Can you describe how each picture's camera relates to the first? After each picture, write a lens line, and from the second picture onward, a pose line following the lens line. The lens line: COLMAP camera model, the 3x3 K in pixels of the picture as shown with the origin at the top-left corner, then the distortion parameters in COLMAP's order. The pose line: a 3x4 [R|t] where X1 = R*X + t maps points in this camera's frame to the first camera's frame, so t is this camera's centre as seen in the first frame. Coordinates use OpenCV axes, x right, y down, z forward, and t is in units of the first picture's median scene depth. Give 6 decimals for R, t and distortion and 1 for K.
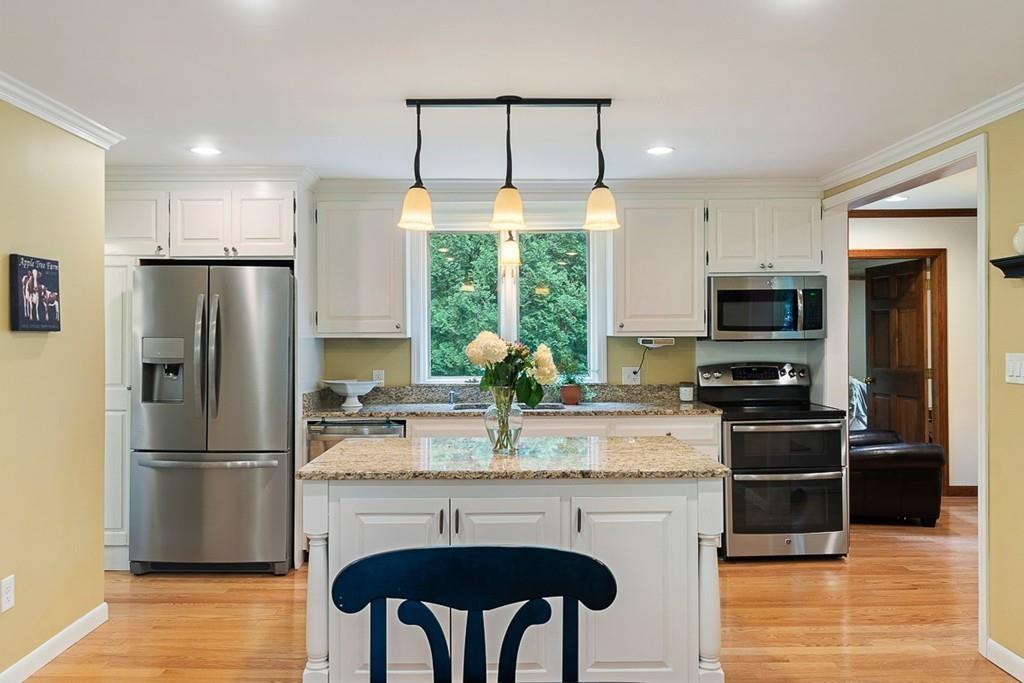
lens RADIAL K [[815.1, 0, 512.0], [0, 815.1, 341.5], [0, 0, 1]] dist [-0.000177, -0.000427]
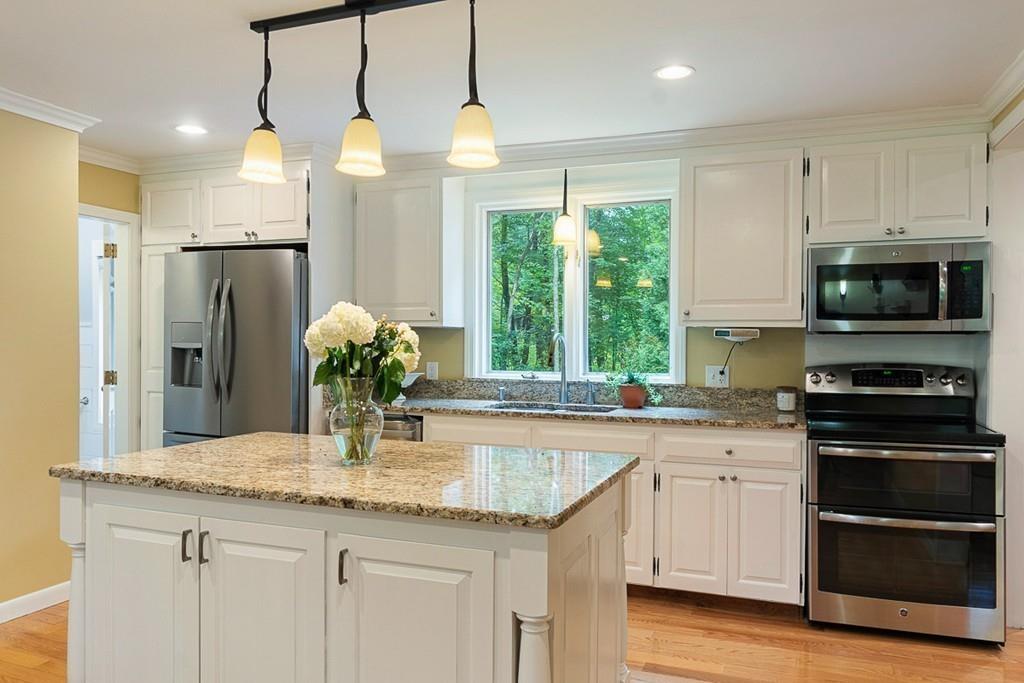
lens RADIAL K [[734.2, 0, 509.3], [0, 734.2, 353.0], [0, 0, 1]] dist [-0.008622, 0.002791]
pose [[0.922817, 0.017824, -0.384827, 0.266994], [-0.014647, 0.999830, 0.011186, 0.015309], [0.384961, -0.004686, 0.922921, 0.279088]]
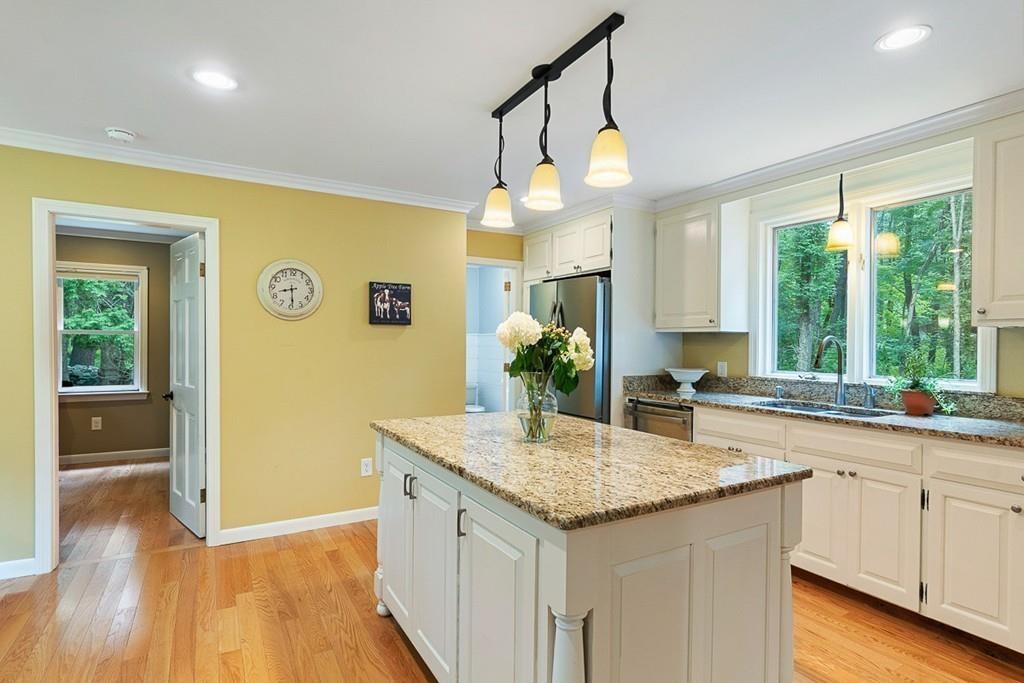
lens RADIAL K [[517.6, 0, 516.8], [0, 517.6, 348.8], [0, 0, 1]] dist [-0.002629, 0.000139]
pose [[0.482339, 0.018371, -0.875792, 0.349161], [-0.015606, 0.999802, 0.012377, 0.014302], [0.875846, 0.007698, 0.482530, 0.457394]]
